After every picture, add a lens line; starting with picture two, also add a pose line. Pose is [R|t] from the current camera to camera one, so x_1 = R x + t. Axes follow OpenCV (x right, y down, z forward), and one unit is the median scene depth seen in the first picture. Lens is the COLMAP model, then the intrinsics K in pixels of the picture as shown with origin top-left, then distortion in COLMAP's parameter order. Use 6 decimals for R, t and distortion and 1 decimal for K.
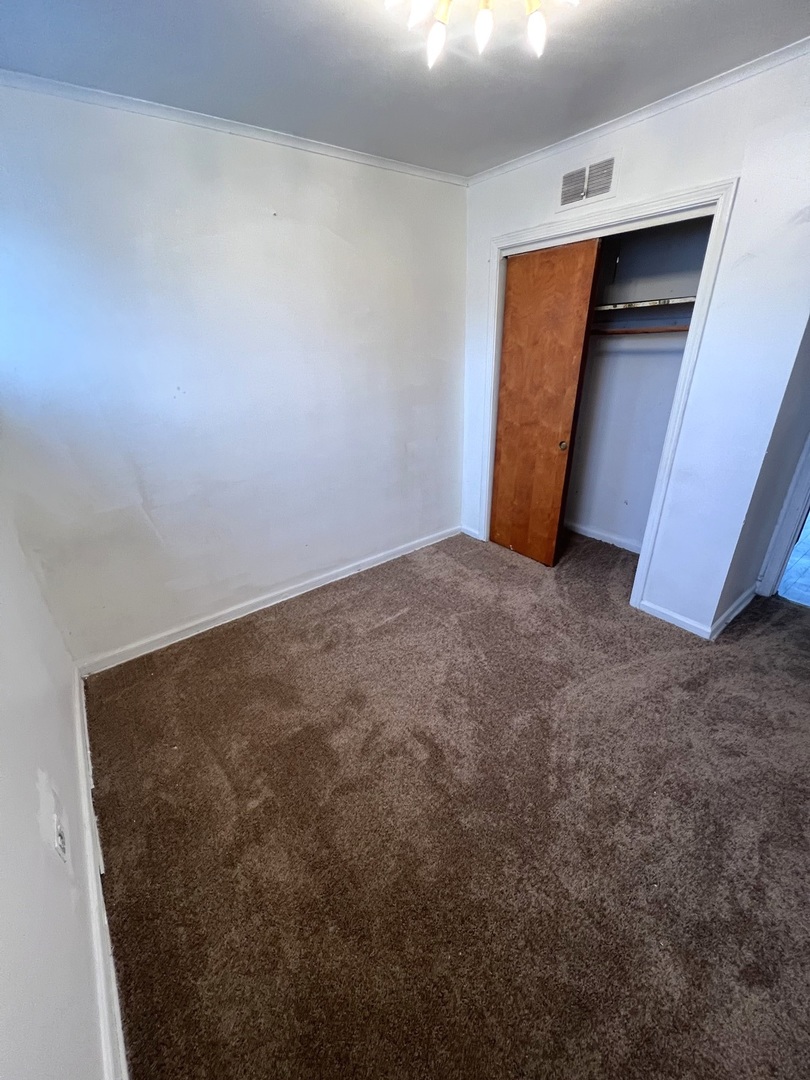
lens RADIAL K [[432.1, 0, 402.1], [0, 432.1, 536.9], [0, 0, 1]] dist [-0.001013, -0.000324]
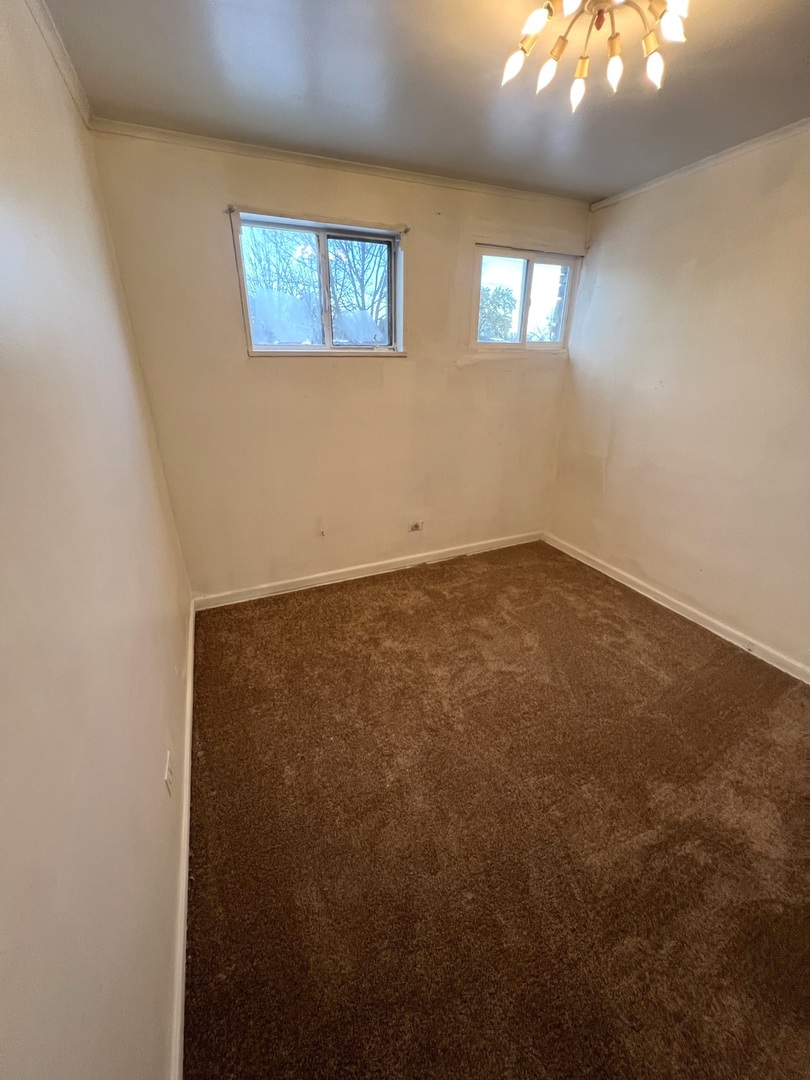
lens RADIAL K [[432.1, 0, 403.5], [0, 432.1, 542.2], [0, 0, 1]] dist [-0.001013, -0.000324]
pose [[-0.232366, 0.426973, -0.873900, 0.771585], [-0.396334, 0.778947, 0.485964, -0.244856], [0.888215, 0.459278, -0.011777, 0.471688]]
